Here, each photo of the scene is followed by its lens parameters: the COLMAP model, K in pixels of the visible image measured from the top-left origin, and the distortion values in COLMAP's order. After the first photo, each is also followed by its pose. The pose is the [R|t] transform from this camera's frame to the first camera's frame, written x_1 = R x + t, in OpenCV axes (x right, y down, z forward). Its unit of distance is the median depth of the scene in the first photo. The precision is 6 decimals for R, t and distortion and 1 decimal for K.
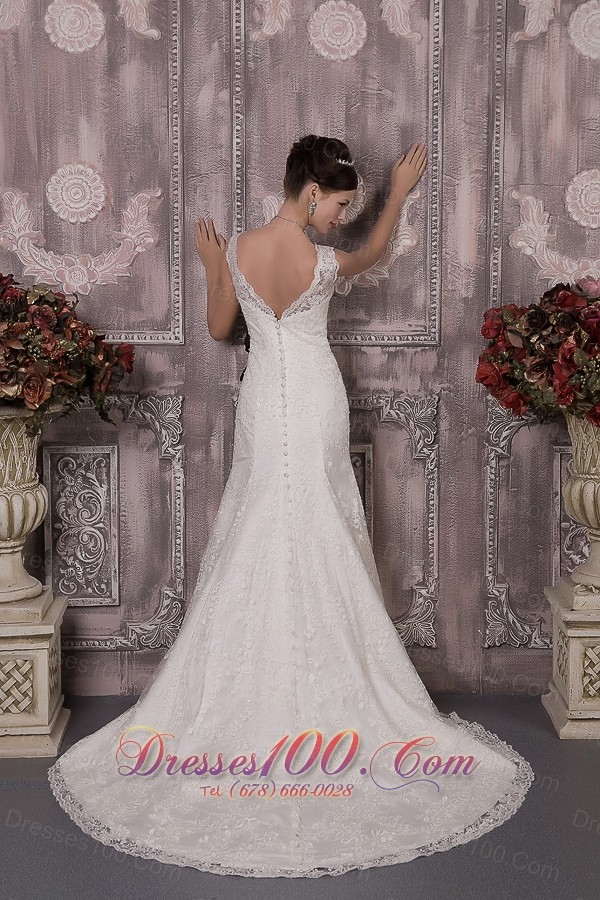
lens RADIAL K [[1420.5, 0, 311.6], [0, 1420.5, 447.8], [0, 0, 1]] dist [0.012496, 0.211190]
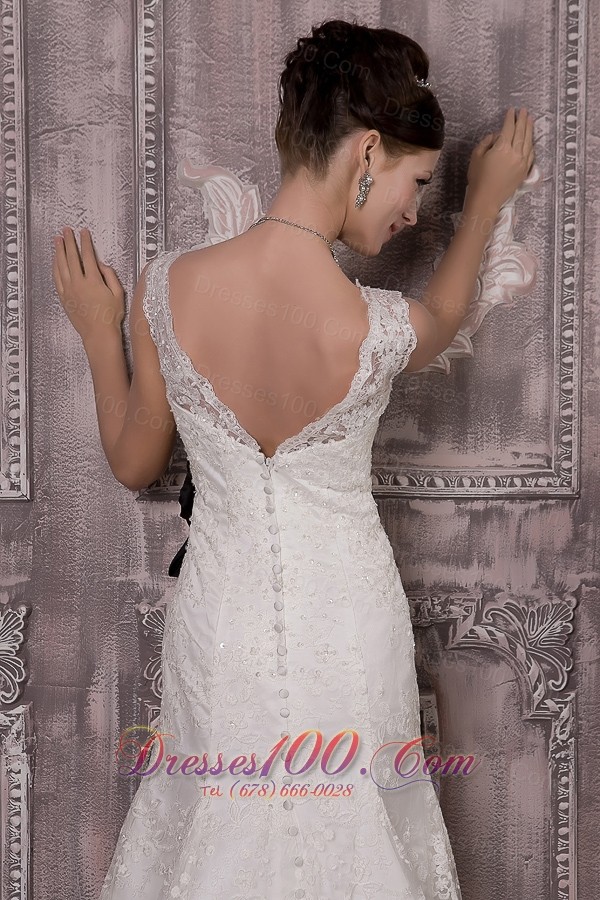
lens RADIAL K [[1597.4, 0, 299.8], [0, 1597.4, 471.9], [0, 0, 1]] dist [0.096729, 0.136881]
pose [[0.996656, -0.006228, 0.081469, -0.045989], [0.009927, 0.998935, -0.045067, -0.058280], [-0.081102, 0.045725, 0.995656, 0.487684]]
